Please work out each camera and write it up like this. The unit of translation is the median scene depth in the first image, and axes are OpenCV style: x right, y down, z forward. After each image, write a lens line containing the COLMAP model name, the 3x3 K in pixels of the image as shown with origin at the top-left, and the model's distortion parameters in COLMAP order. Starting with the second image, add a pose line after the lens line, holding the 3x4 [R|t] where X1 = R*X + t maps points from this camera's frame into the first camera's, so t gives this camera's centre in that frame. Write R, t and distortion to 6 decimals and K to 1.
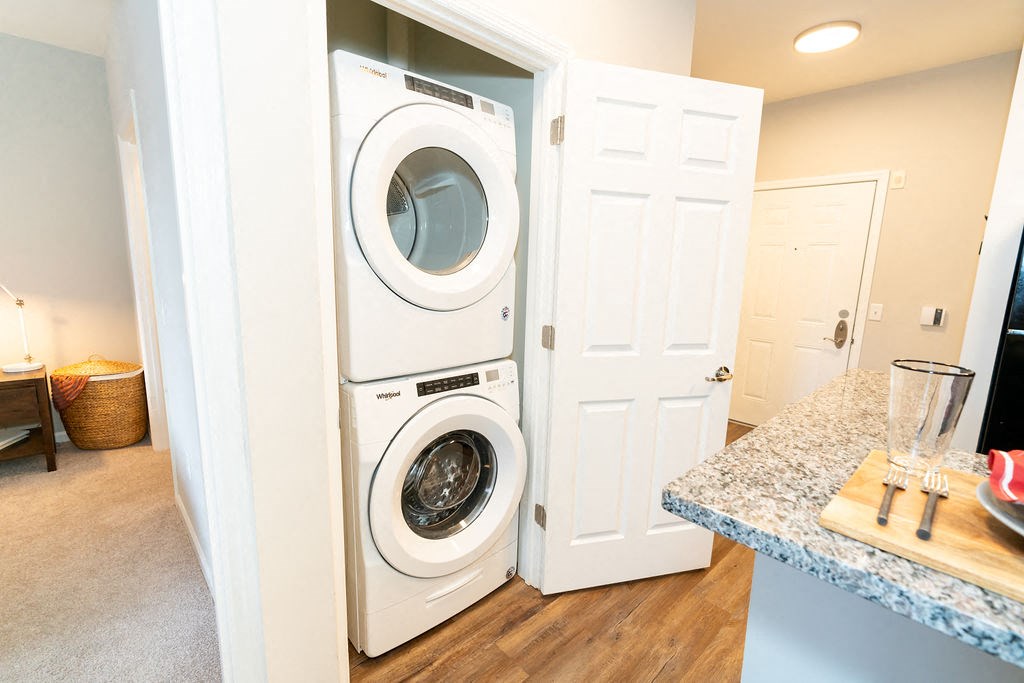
lens RADIAL K [[455.5, 0, 518.0], [0, 455.5, 342.3], [0, 0, 1]] dist [-0.005572, 0.000644]
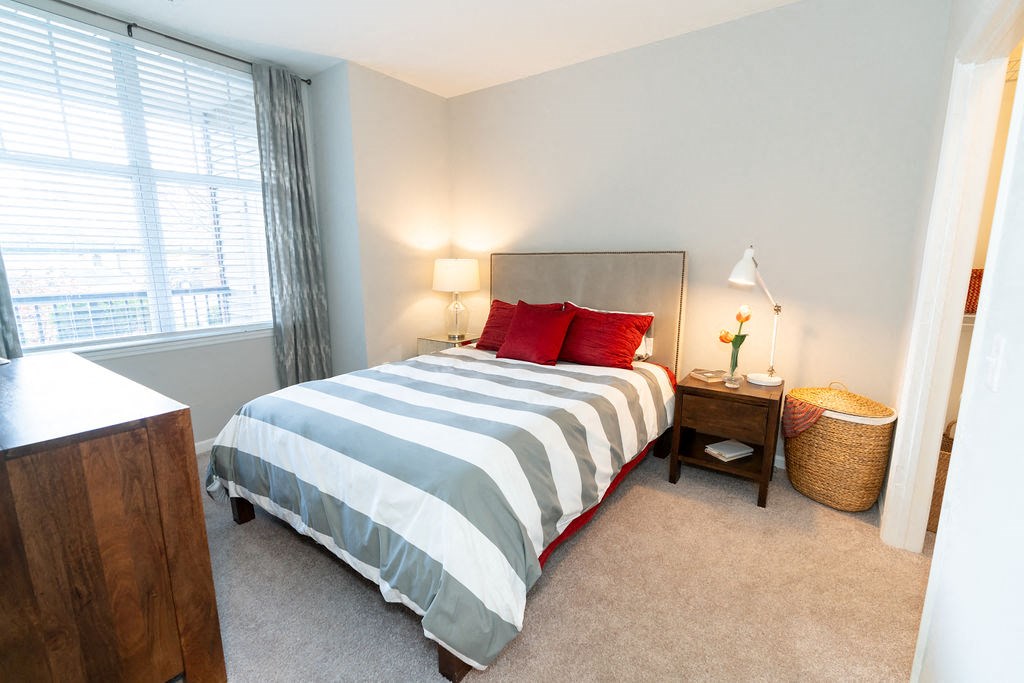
lens RADIAL K [[455.5, 0, 514.1], [0, 455.5, 339.5], [0, 0, 1]] dist [-0.005572, 0.000644]
pose [[0.202938, 0.153228, -0.967128, -0.318729], [-0.157896, 0.979876, 0.122115, -0.052268], [0.966377, 0.127924, 0.223048, 0.295916]]
